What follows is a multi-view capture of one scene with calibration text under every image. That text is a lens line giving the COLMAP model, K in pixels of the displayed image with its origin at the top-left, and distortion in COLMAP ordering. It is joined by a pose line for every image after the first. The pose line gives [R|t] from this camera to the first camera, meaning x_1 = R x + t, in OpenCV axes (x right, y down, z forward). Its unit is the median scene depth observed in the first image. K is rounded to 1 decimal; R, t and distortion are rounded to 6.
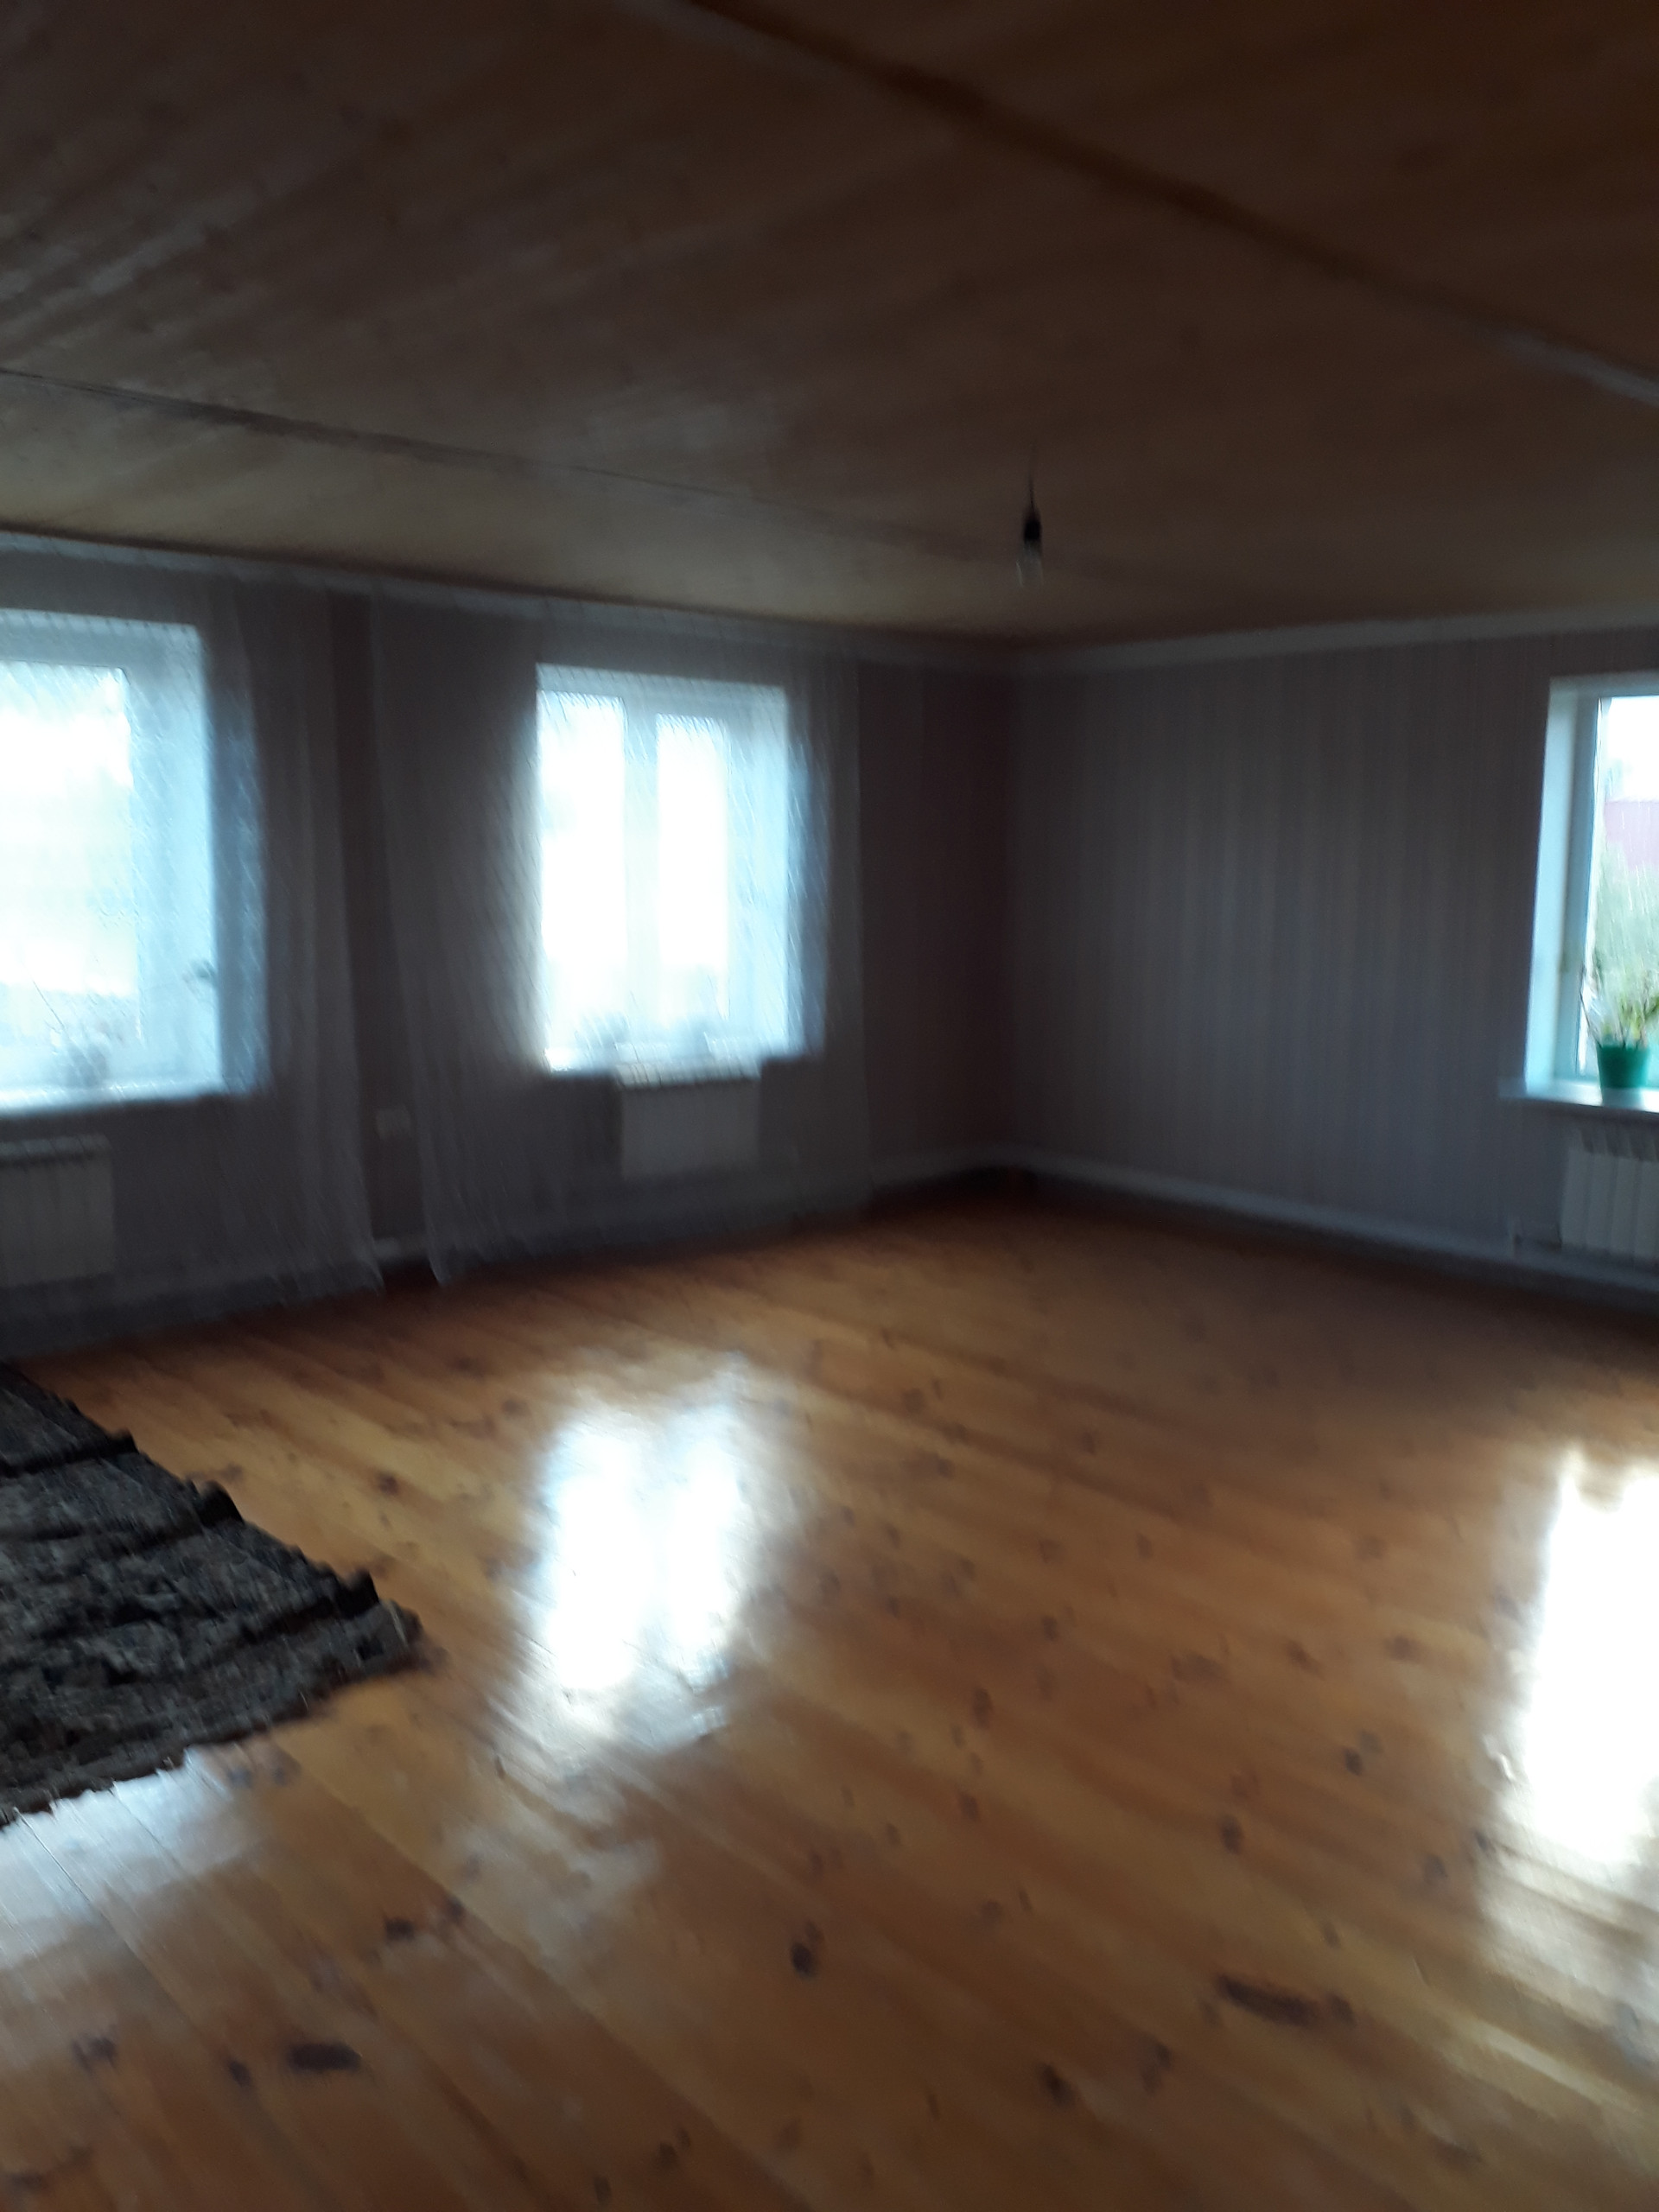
lens RADIAL K [[1766.2, 0, 840.0], [0, 1766.2, 1120.7], [0, 0, 1]] dist [0.087555, -0.095547]
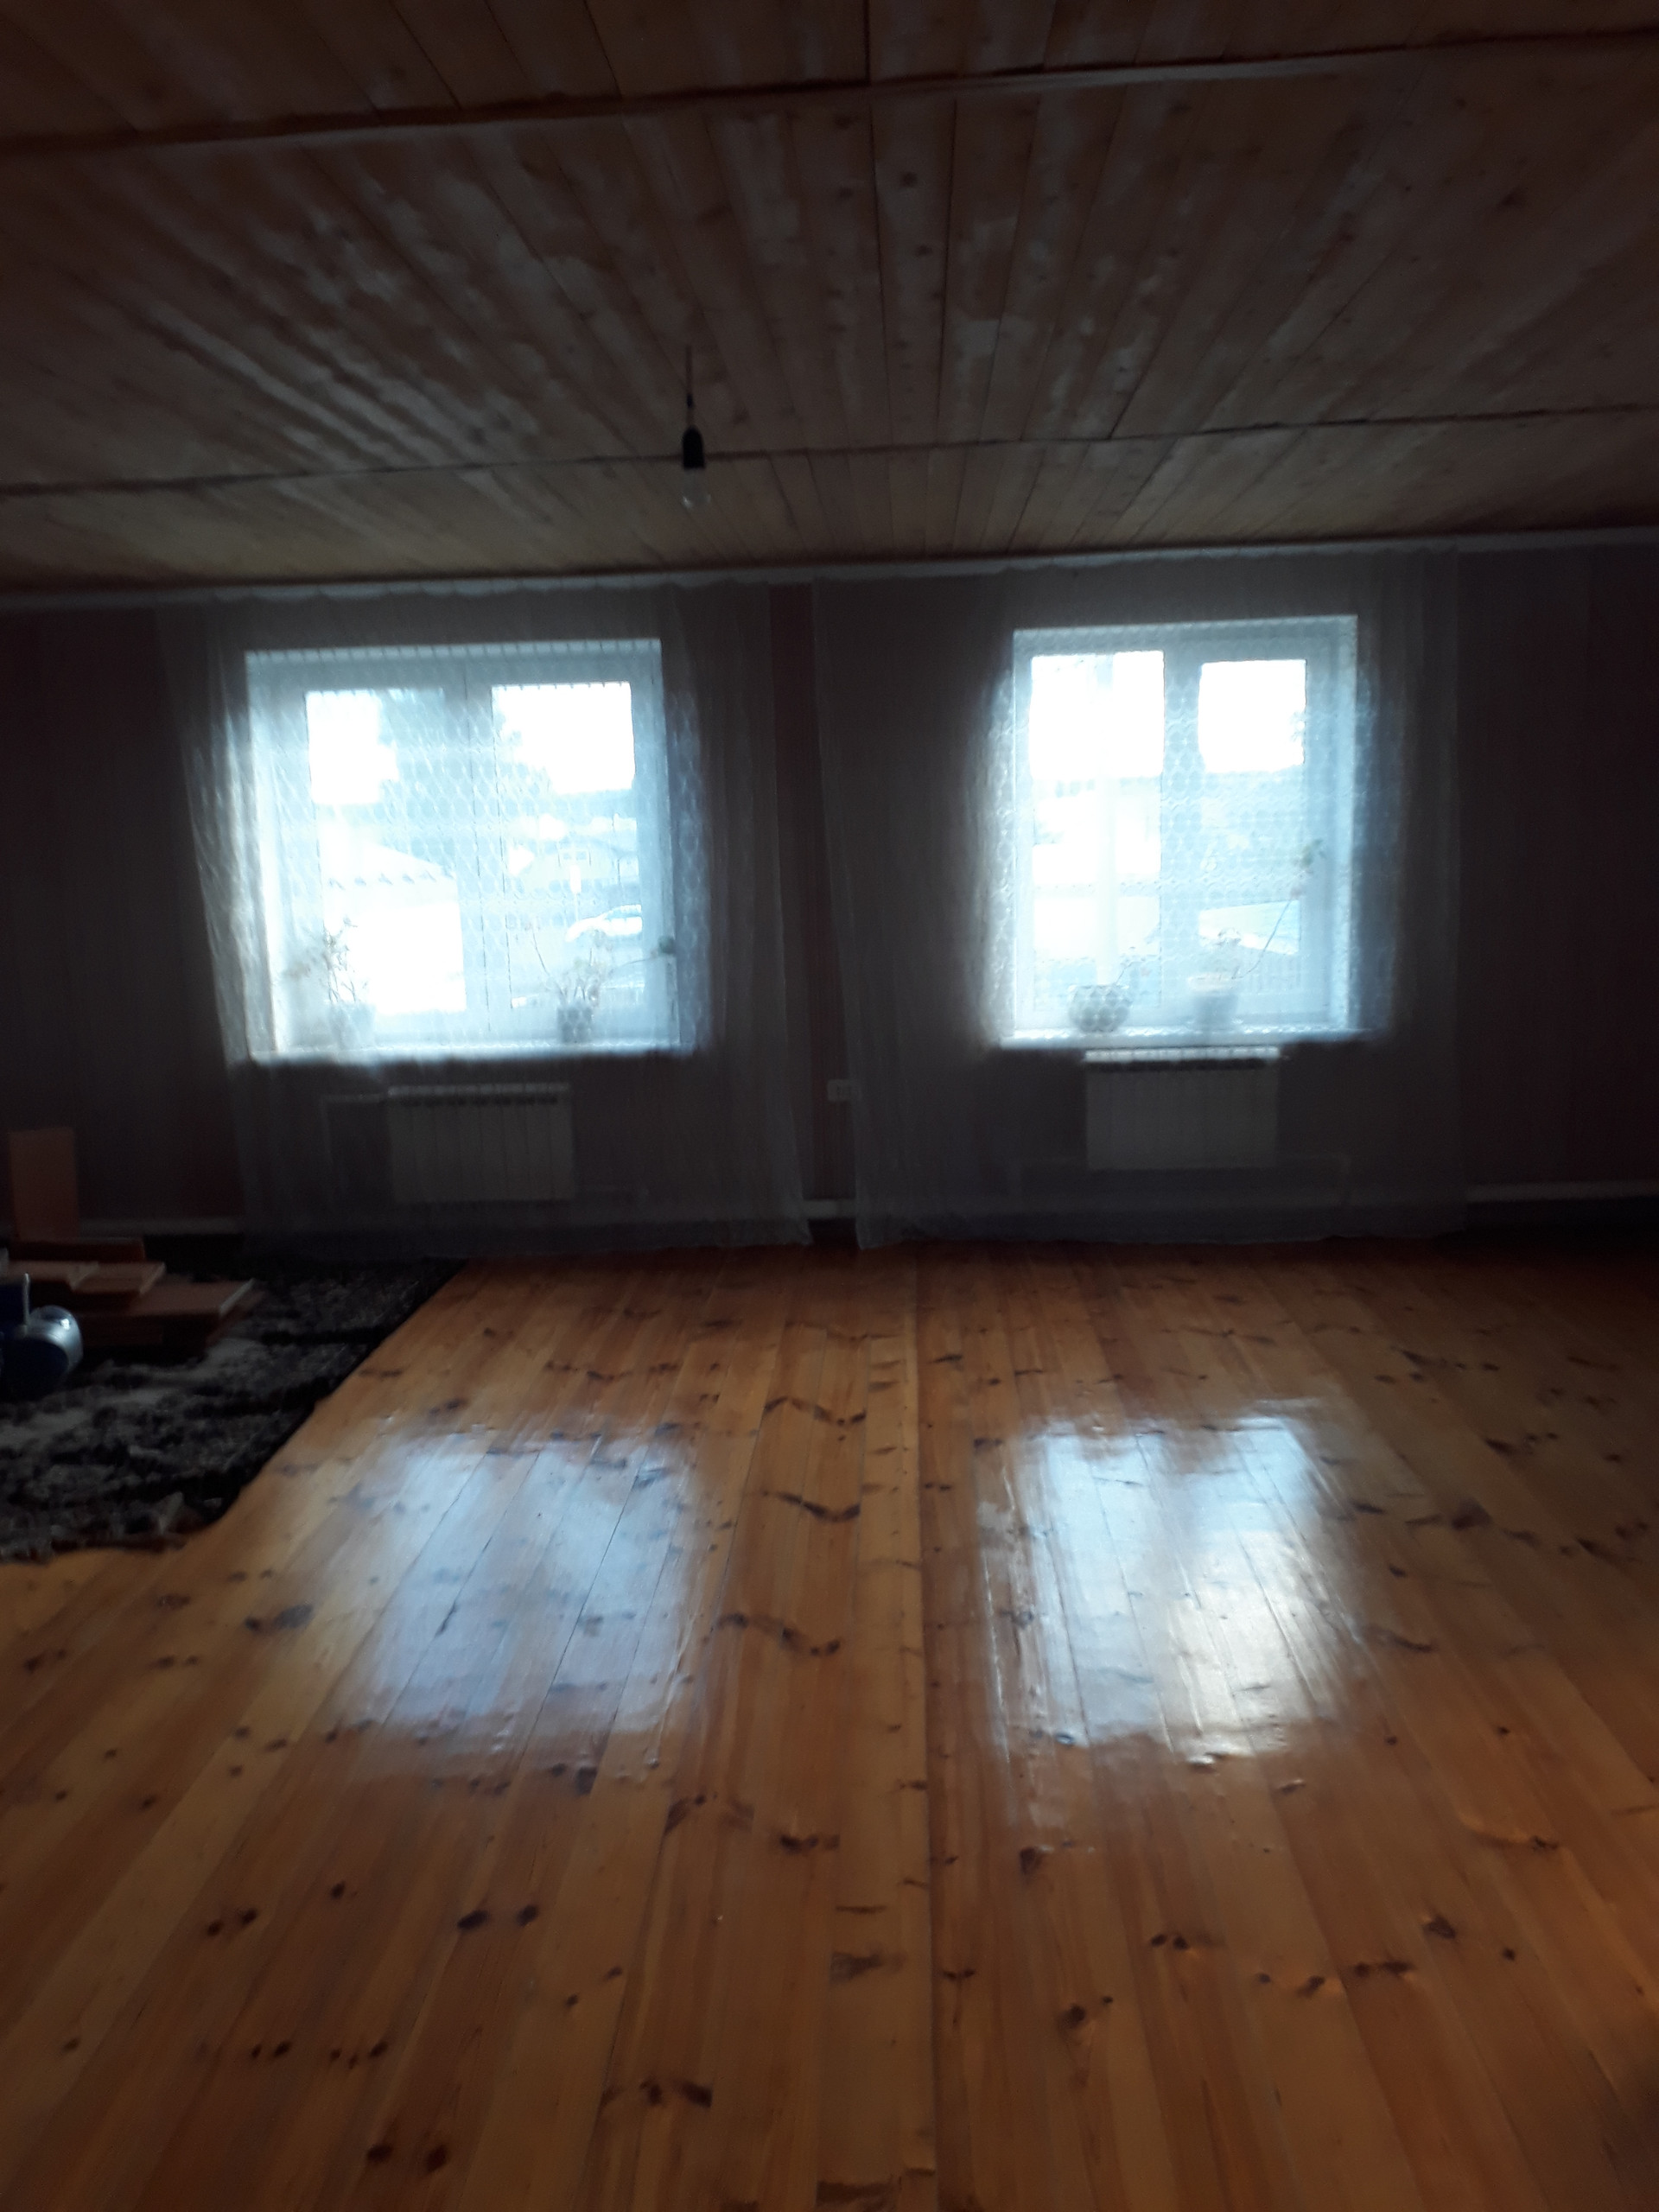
lens RADIAL K [[1766.2, 0, 841.1], [0, 1766.2, 1100.8], [0, 0, 1]] dist [0.087555, -0.095547]
pose [[0.713208, 0.069168, -0.697532, 0.560660], [-0.062620, 0.997428, 0.034878, -0.033545], [0.698150, 0.018804, 0.715705, 0.307625]]
